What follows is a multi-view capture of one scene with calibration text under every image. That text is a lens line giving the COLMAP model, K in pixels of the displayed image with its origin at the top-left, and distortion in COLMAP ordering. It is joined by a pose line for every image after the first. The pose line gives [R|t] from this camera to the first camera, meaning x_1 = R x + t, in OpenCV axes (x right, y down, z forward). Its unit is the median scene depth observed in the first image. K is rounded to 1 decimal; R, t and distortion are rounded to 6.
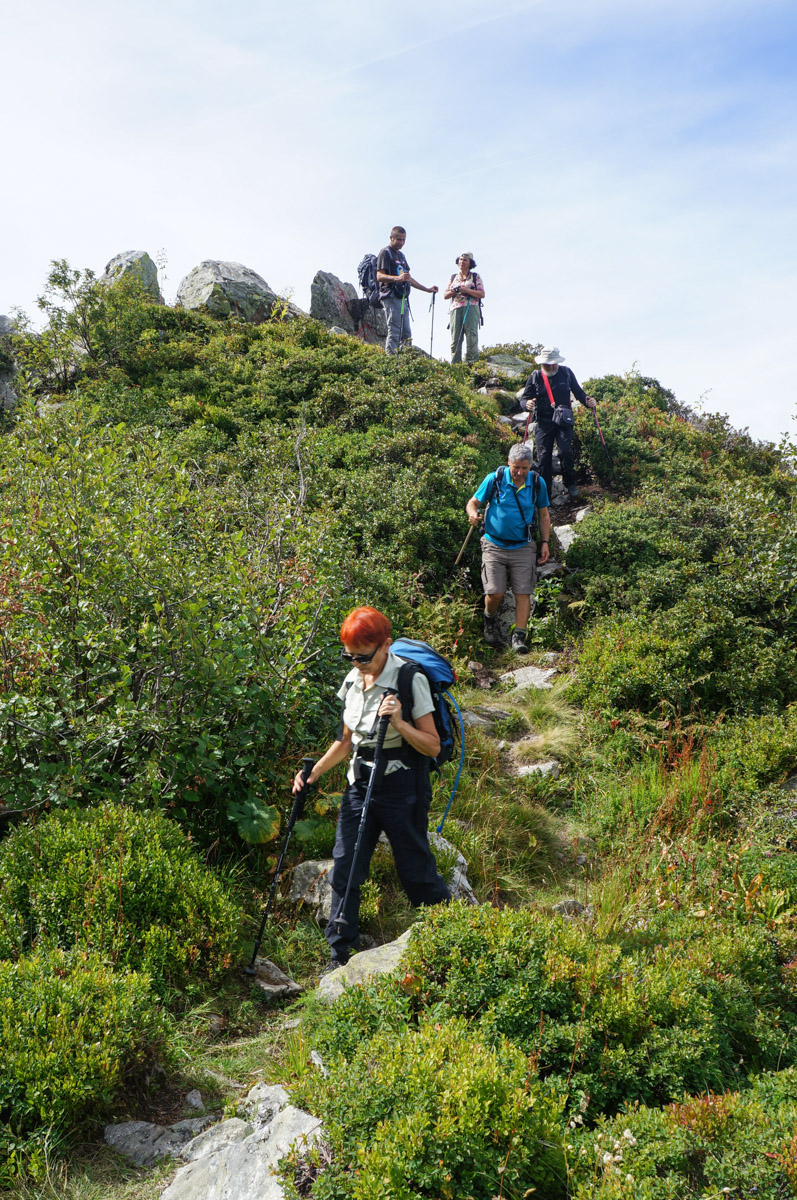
lens RADIAL K [[1142.4, 0, 389.3], [0, 1142.4, 601.1], [0, 0, 1]] dist [-0.061726, 0.000000]
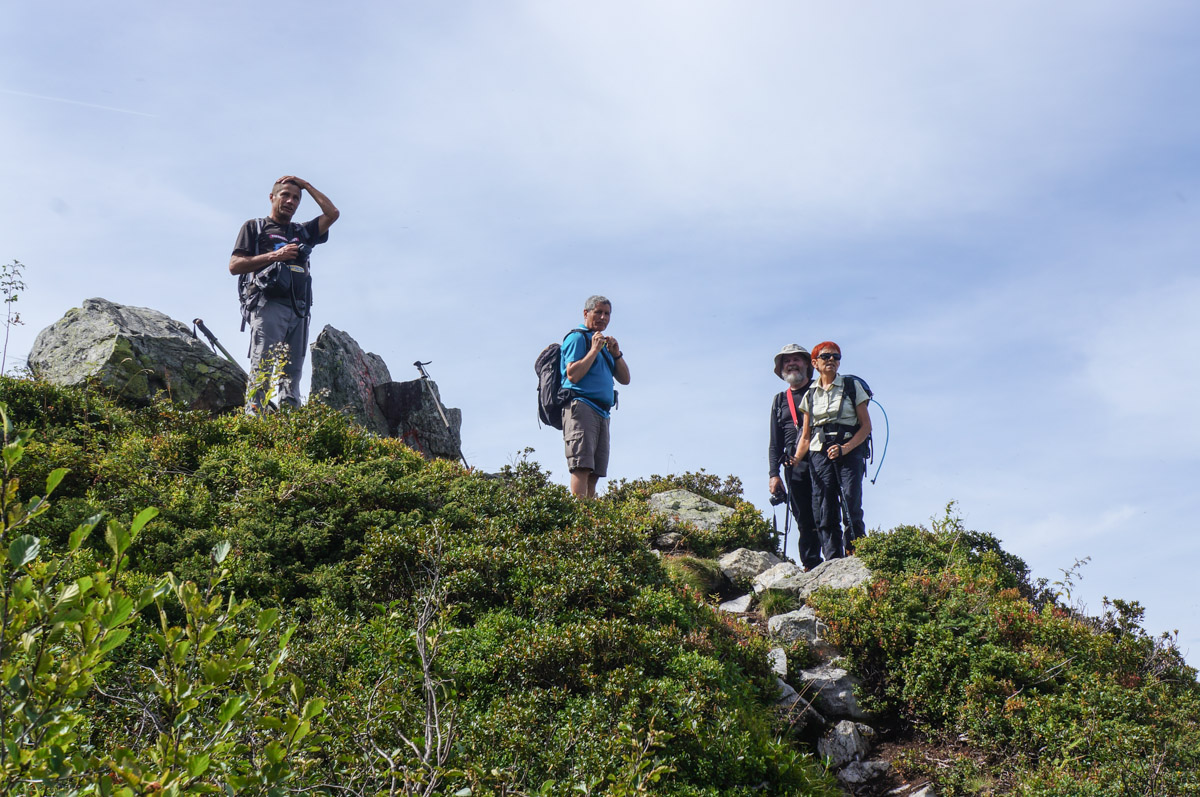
lens RADIAL K [[1931.1, 0, 606.1], [0, 1931.1, 403.7], [0, 0, 1]] dist [0.231748, 0.000000]
pose [[0.987079, 0.025039, 0.158267, -0.098912], [0.020788, 0.959357, -0.281428, -0.008014], [-0.158881, 0.281082, 0.946441, 0.205226]]
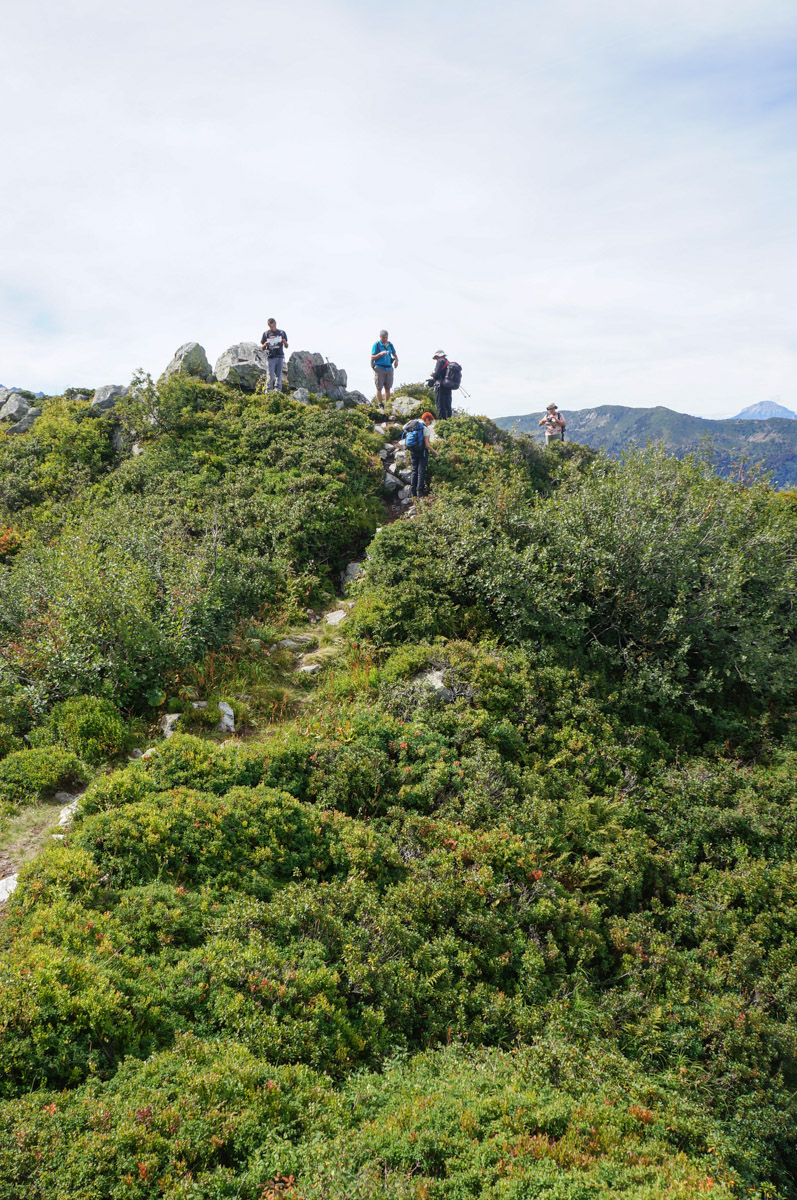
lens RADIAL K [[925.4, 0, 401.7], [0, 925.4, 598.0], [0, 0, 1]] dist [-0.171709, 0.084719]
pose [[0.990410, -0.003338, -0.138123, 0.373984], [0.024159, 0.988490, 0.149343, -0.168505], [0.136034, -0.151247, 0.979091, -0.475797]]
